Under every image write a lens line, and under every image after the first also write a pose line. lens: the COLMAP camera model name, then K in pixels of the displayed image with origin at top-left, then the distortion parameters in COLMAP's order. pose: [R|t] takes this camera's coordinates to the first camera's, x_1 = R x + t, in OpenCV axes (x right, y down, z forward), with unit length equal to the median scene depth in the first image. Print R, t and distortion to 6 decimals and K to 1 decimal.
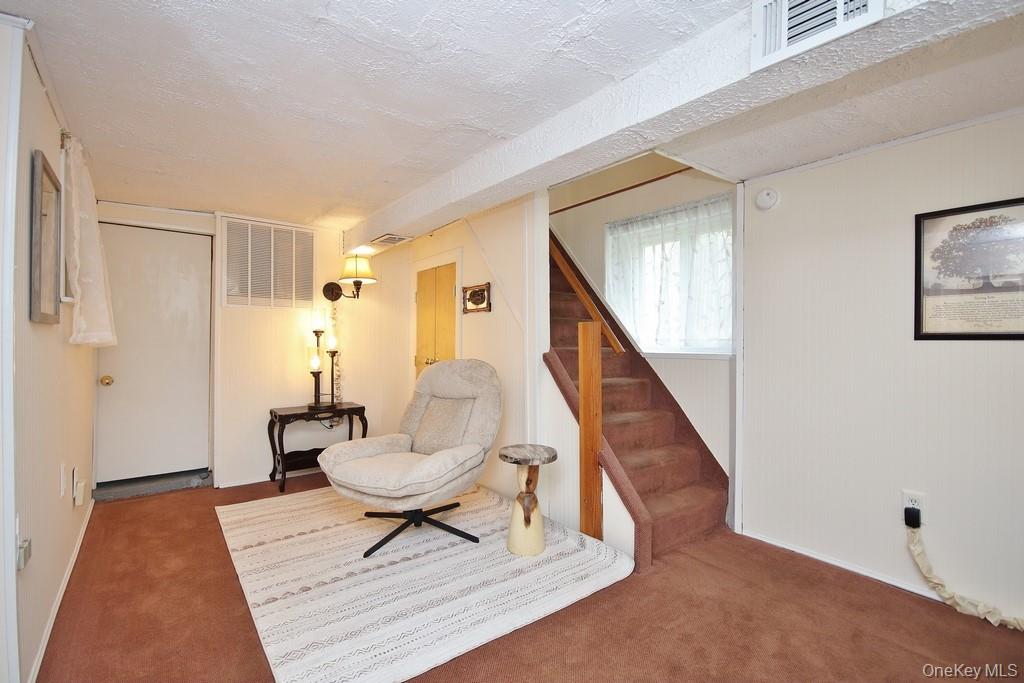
lens RADIAL K [[473.3, 0, 513.0], [0, 473.3, 346.2], [0, 0, 1]] dist [0.002728, -0.000774]
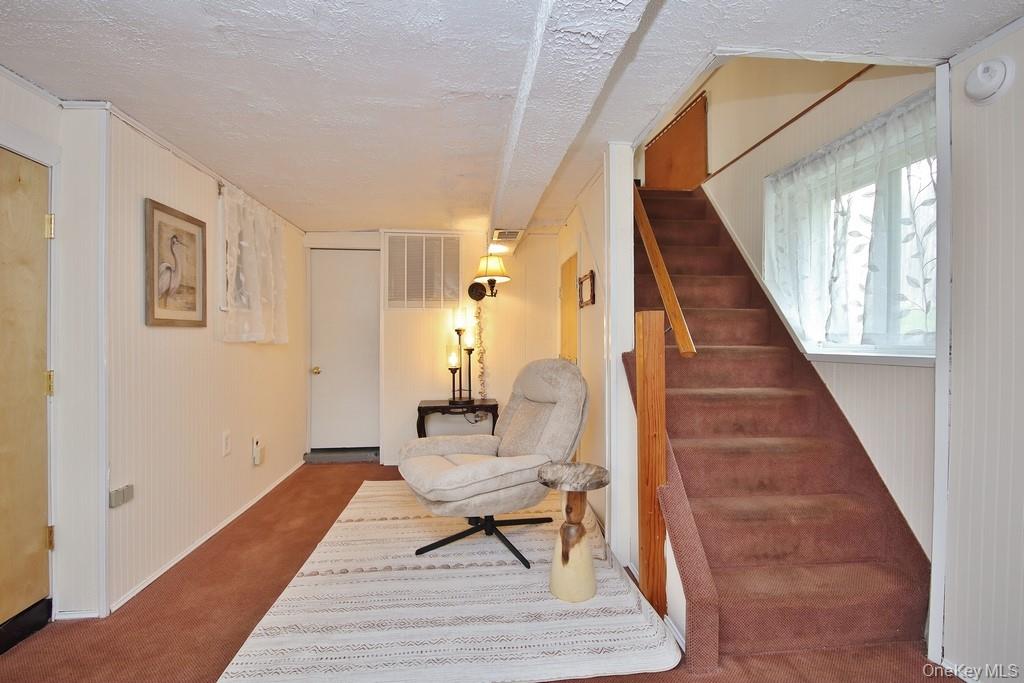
lens RADIAL K [[473.3, 0, 513.0], [0, 473.3, 346.2], [0, 0, 1]] dist [0.002728, -0.000774]
pose [[0.848834, 0.003775, -0.528646, 0.310621], [-0.002591, 0.999992, 0.002980, 0.001841], [0.528653, -0.001160, 0.848837, 0.208627]]
